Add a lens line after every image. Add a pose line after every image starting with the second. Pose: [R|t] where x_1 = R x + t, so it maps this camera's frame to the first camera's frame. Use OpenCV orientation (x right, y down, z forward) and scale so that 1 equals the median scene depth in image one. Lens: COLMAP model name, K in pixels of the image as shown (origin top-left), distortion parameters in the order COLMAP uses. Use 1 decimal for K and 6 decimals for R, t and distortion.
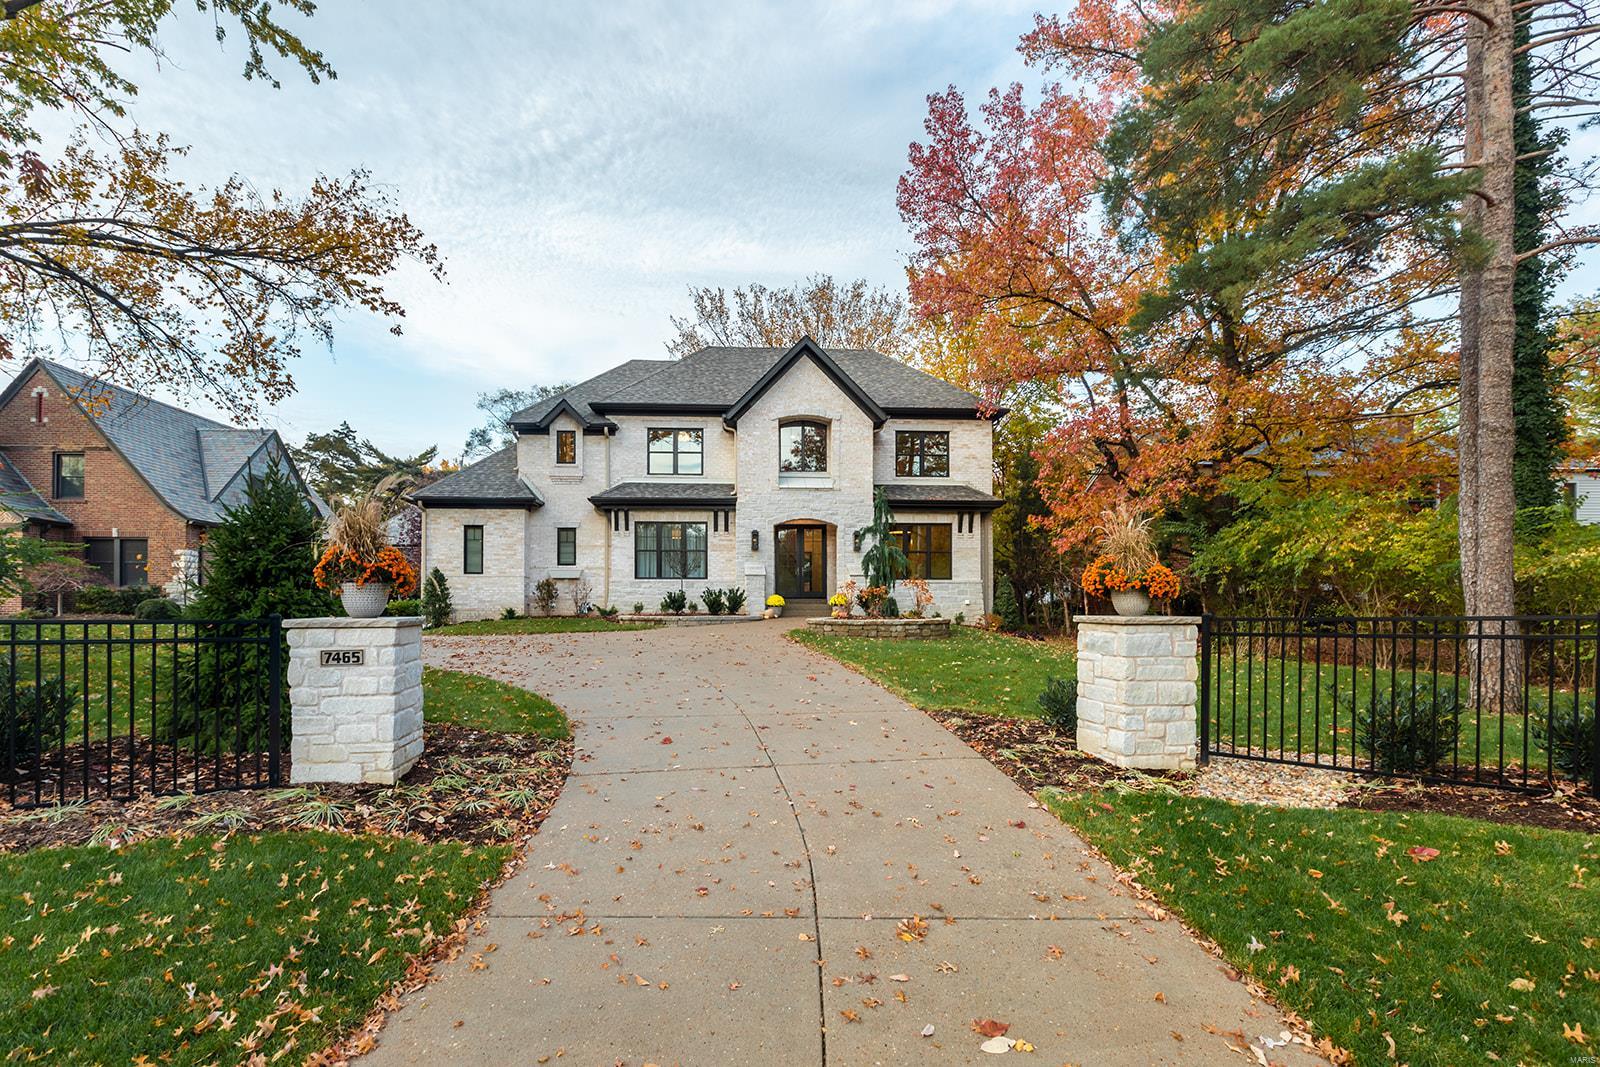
lens RADIAL K [[710.6, 0, 799.2], [0, 710.6, 537.1], [0, 0, 1]] dist [-0.002788, -0.000197]
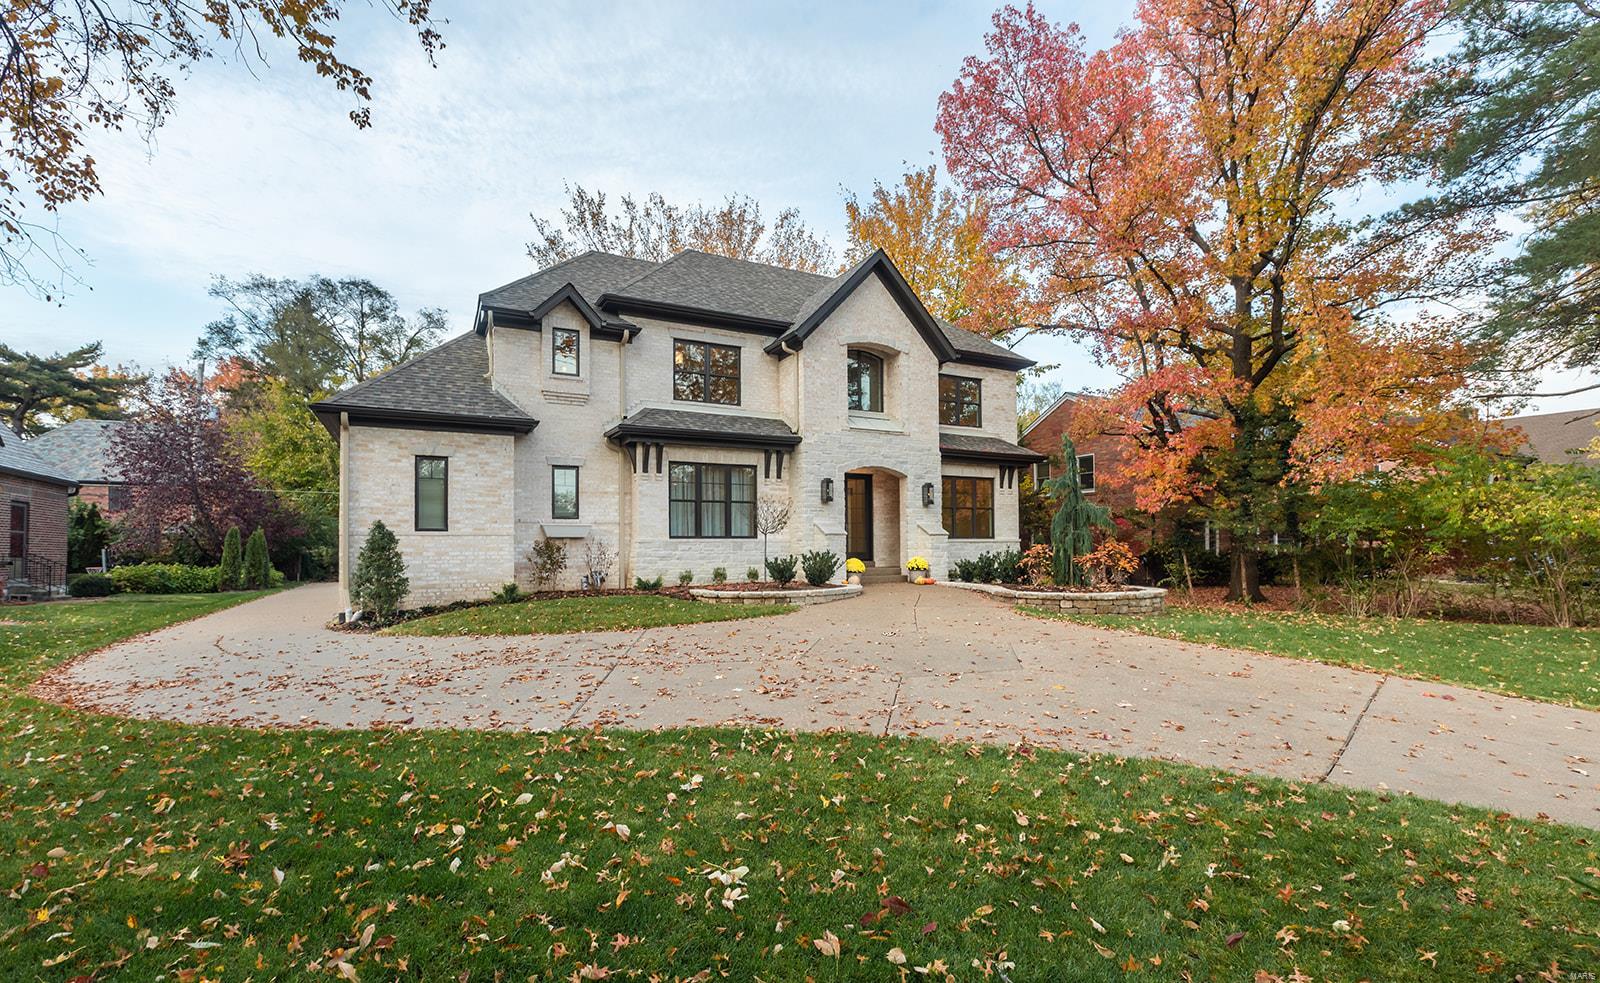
lens RADIAL K [[688.4, 0, 800.0], [0, 688.4, 492.6], [0, 0, 1]] dist [0.003165, 0.000061]
pose [[0.922426, 0.026244, 0.385281, -0.380749], [-0.027541, 0.999618, -0.002153, 0.008508], [-0.385191, -0.008625, 0.922797, 0.282955]]
